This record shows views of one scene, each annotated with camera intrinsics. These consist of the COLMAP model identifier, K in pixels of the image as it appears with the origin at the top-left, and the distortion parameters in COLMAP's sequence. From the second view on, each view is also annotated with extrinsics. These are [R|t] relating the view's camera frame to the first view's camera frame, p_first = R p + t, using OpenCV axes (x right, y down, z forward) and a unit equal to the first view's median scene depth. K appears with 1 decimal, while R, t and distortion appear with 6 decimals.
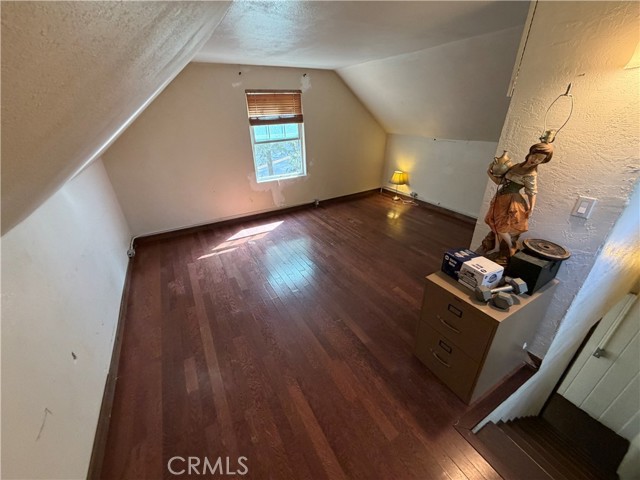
lens RADIAL K [[255.5, 0, 319.5], [0, 255.5, 241.1], [0, 0, 1]] dist [-0.000962, 0.000099]
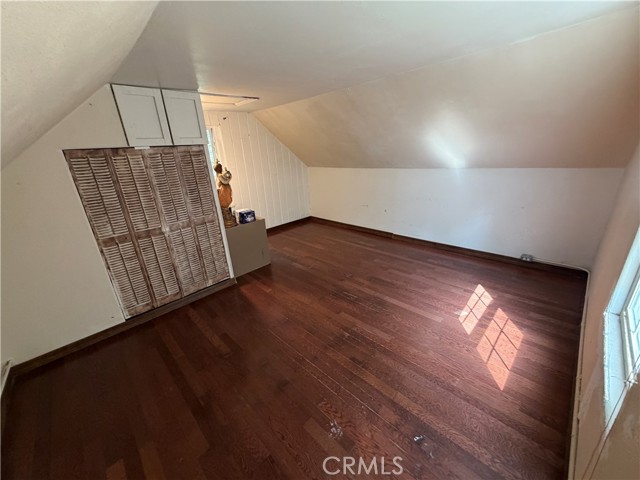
lens RADIAL K [[255.5, 0, 318.9], [0, 255.5, 239.1], [0, 0, 1]] dist [-0.000962, 0.000099]
pose [[-0.961814, 0.174446, -0.210909, 0.252893], [-0.035833, 0.683687, 0.728895, -0.743329], [0.271349, 0.708619, -0.651329, 1.465855]]
